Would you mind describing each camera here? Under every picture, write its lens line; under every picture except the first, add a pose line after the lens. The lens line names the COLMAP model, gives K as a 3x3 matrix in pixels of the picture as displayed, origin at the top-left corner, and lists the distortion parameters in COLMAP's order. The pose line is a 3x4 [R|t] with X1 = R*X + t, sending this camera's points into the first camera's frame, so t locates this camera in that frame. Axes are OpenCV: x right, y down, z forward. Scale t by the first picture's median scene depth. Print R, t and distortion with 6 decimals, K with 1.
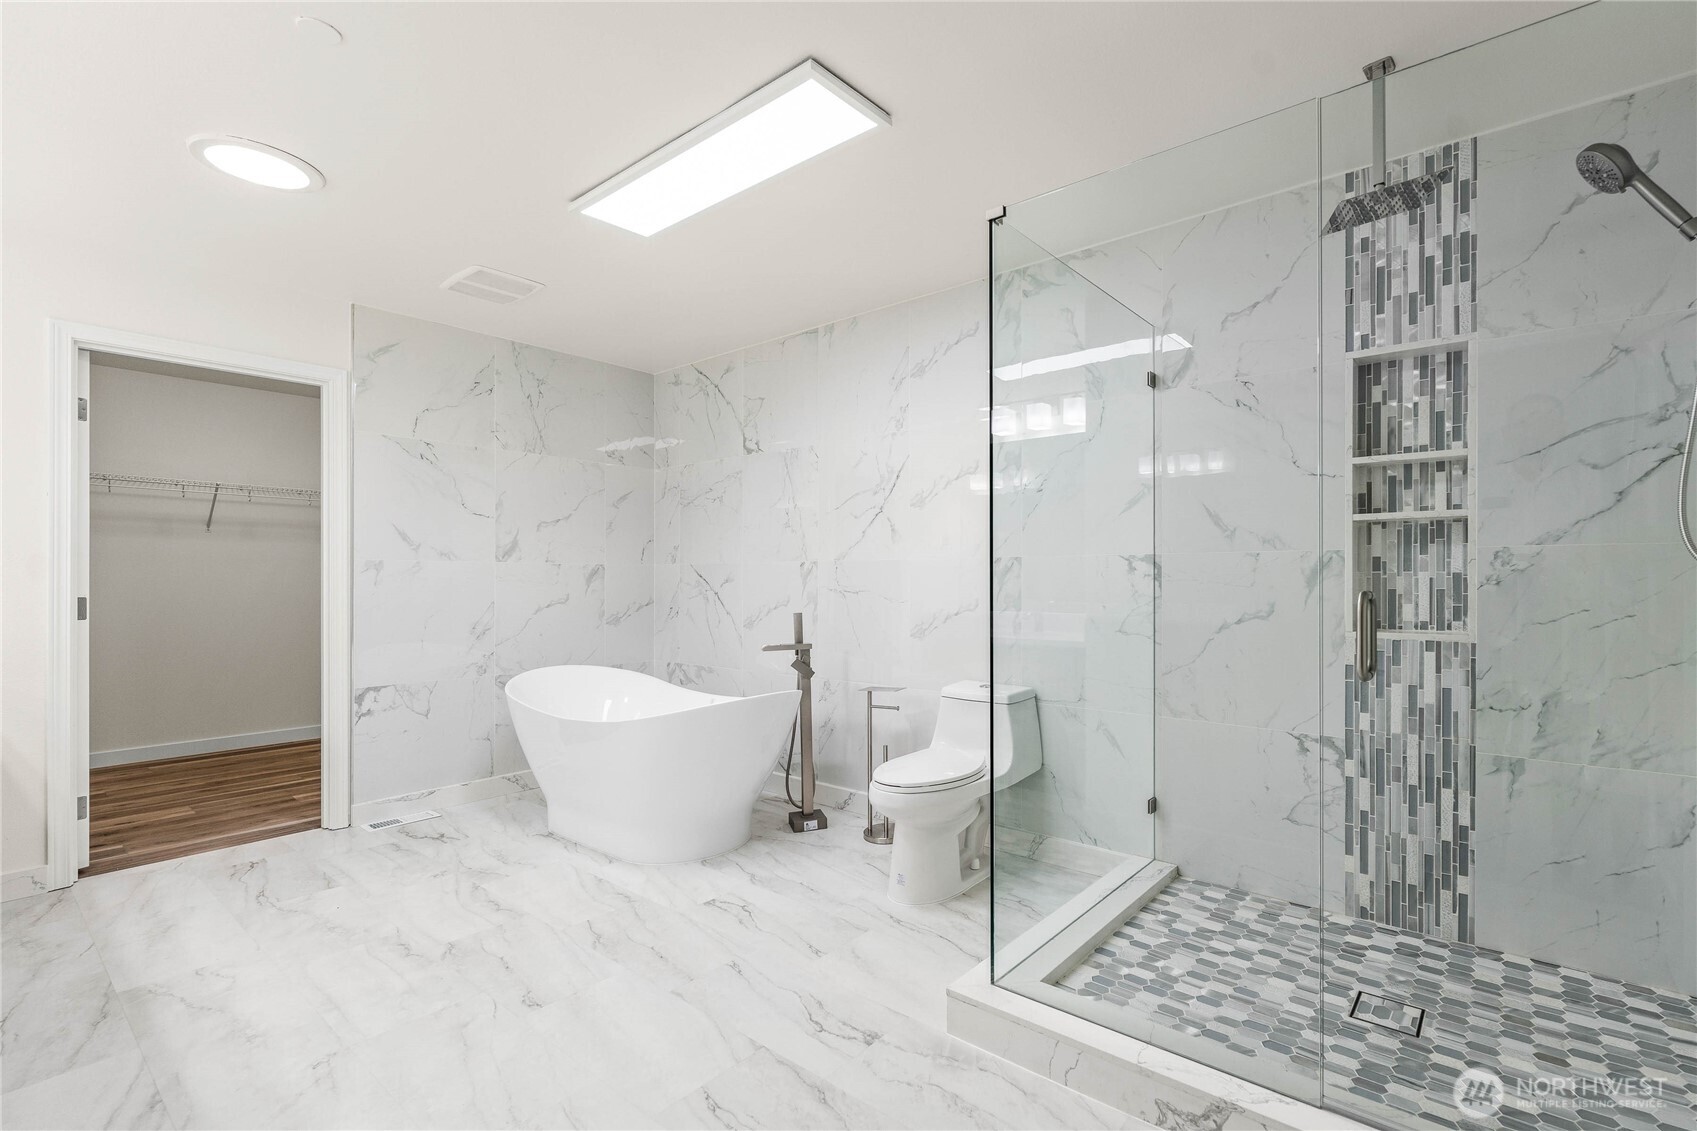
lens RADIAL K [[724.1, 0, 954.0], [0, 724.1, 575.7], [0, 0, 1]] dist [0.000769, -0.000255]
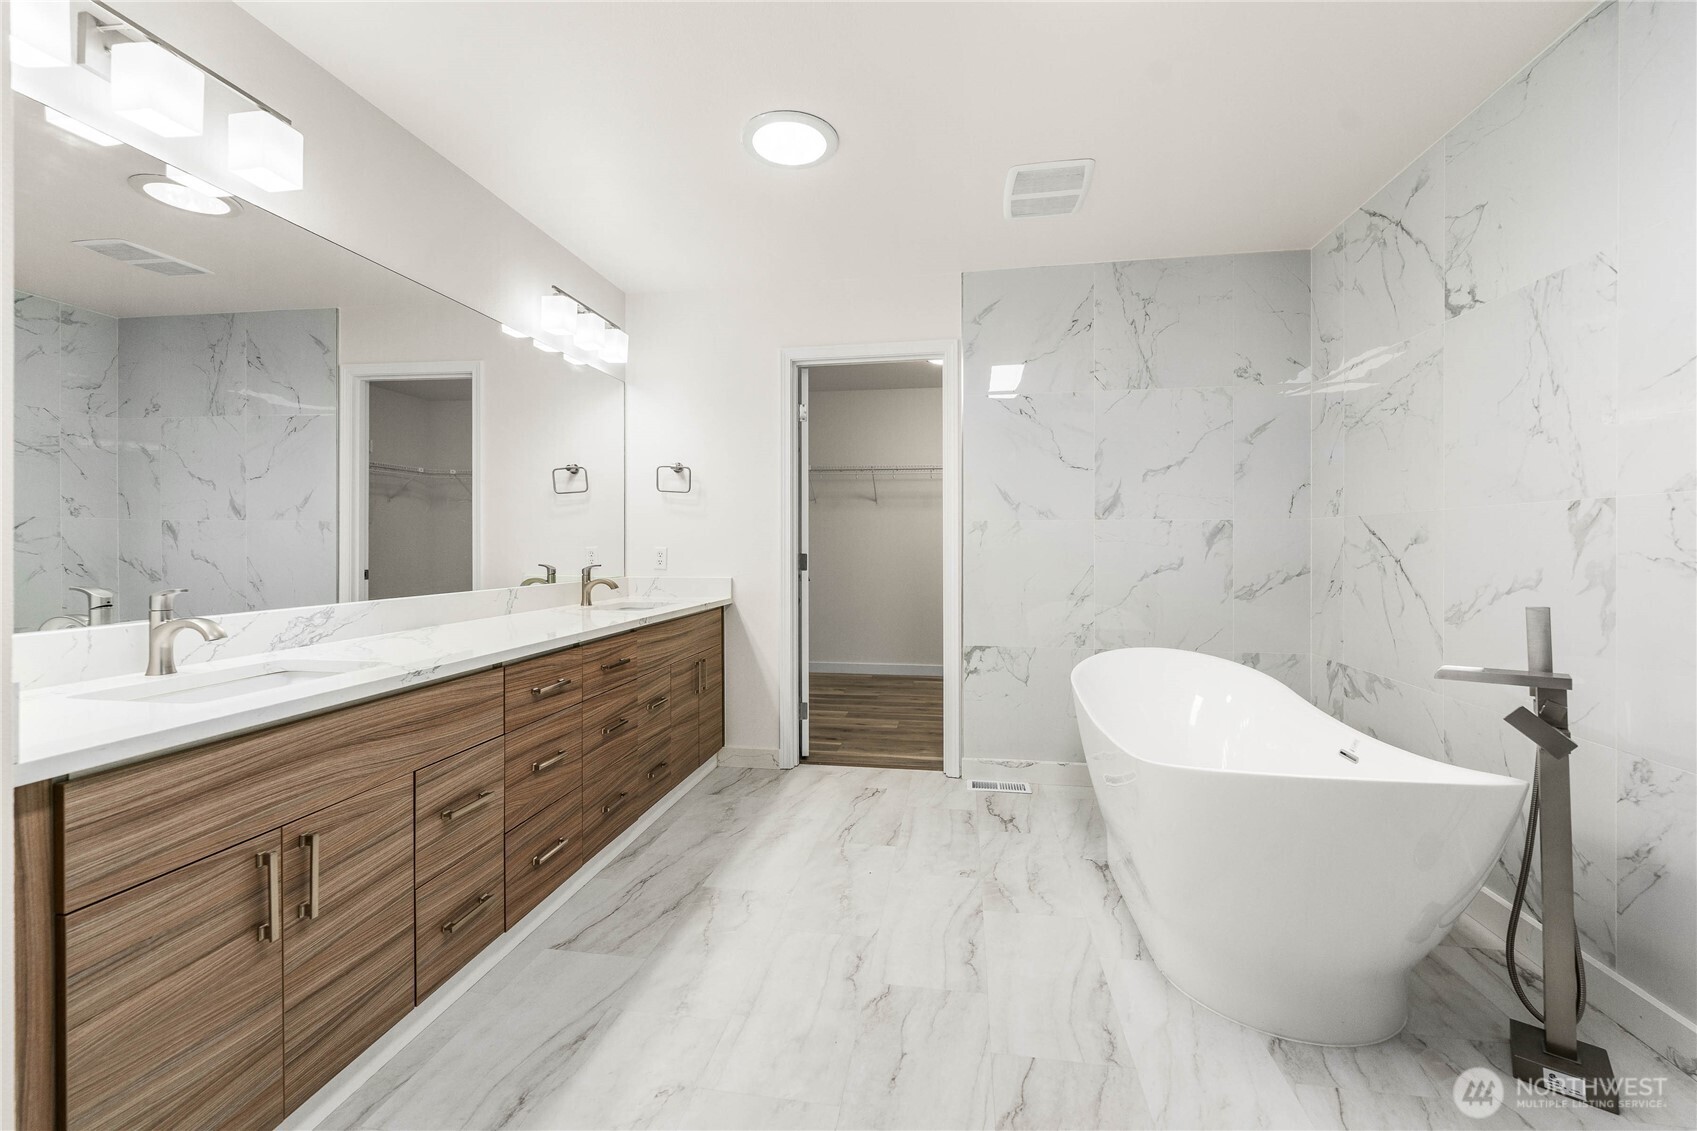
lens RADIAL K [[689.3, 0, 864.3], [0, 689.3, 547.1], [0, 0, 1]] dist [-0.001954, -0.000648]
pose [[0.453753, 0.004457, -0.891117, -0.017391], [0.005966, 0.999950, 0.008039, 0.006561], [0.891108, -0.008964, 0.453703, 0.434776]]
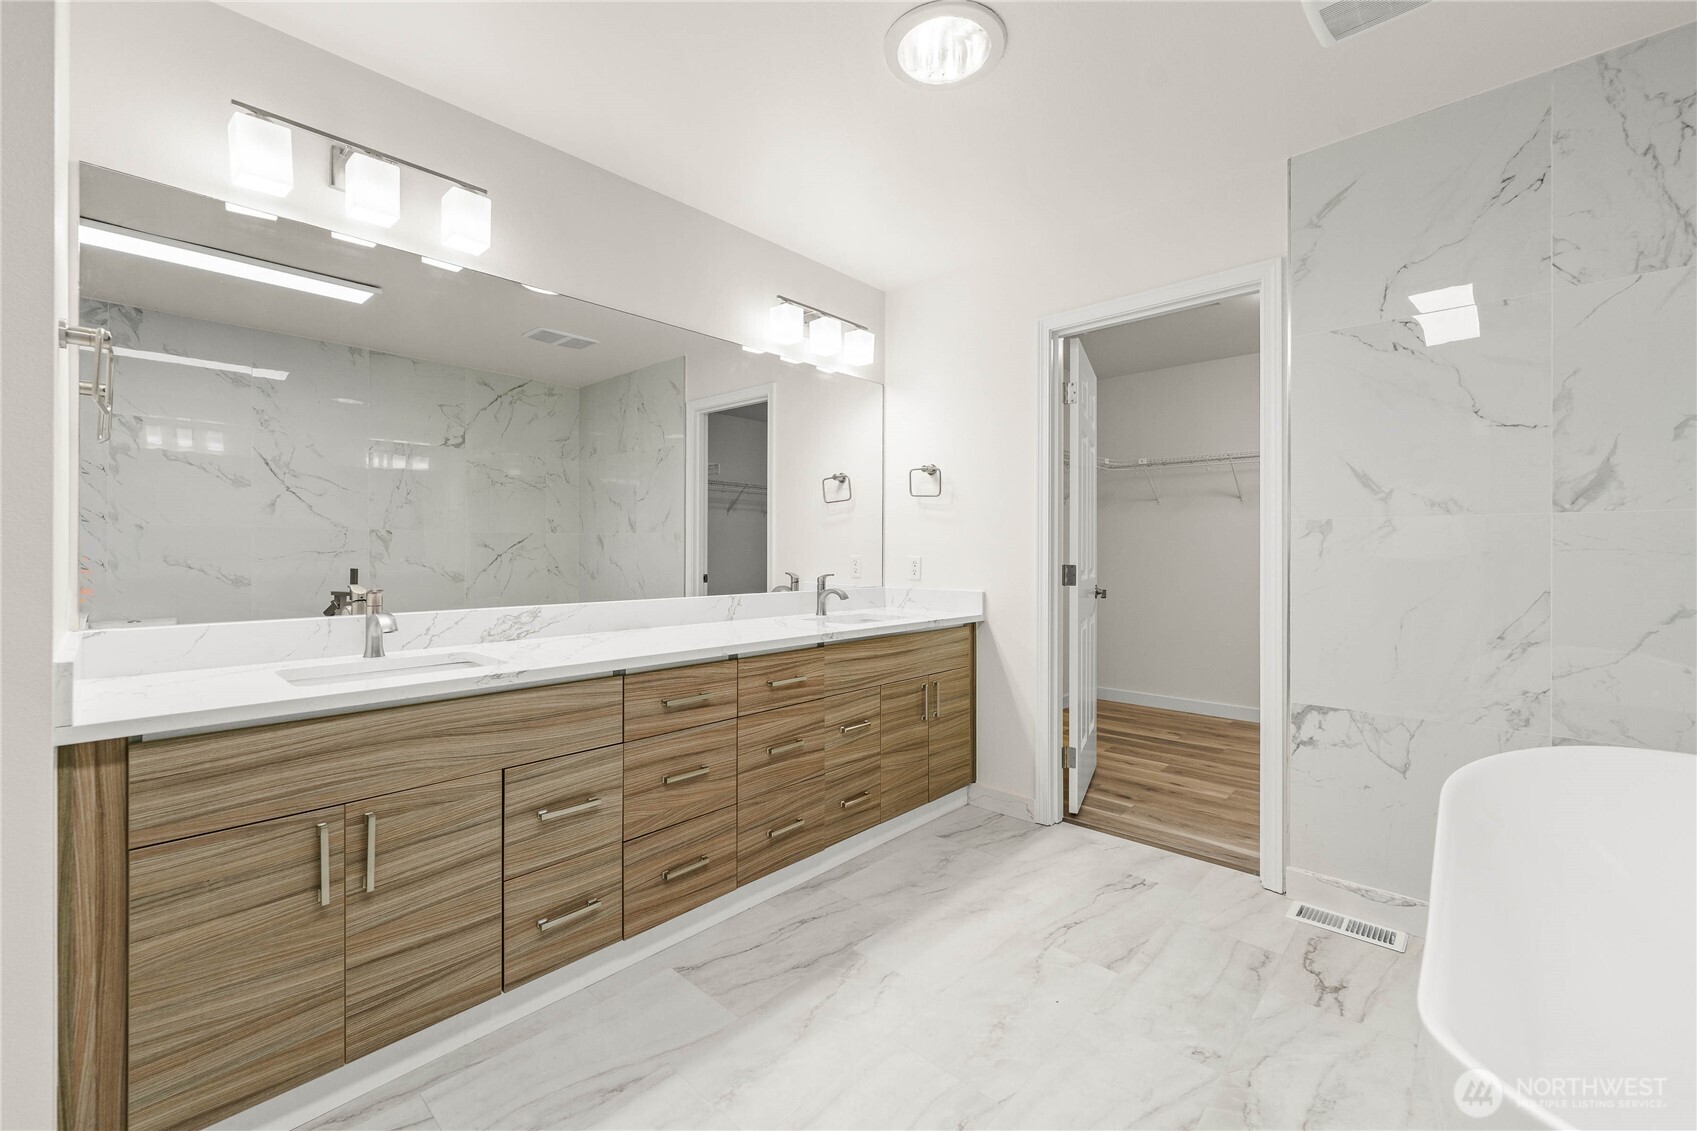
lens RADIAL K [[689.3, 0, 864.5], [0, 689.3, 553.3], [0, 0, 1]] dist [-0.001954, -0.000648]
pose [[-0.124475, 0.002309, -0.992220, -0.111562], [0.005264, 0.999985, 0.001667, 0.007013], [0.992209, -0.005015, -0.124485, 0.681042]]
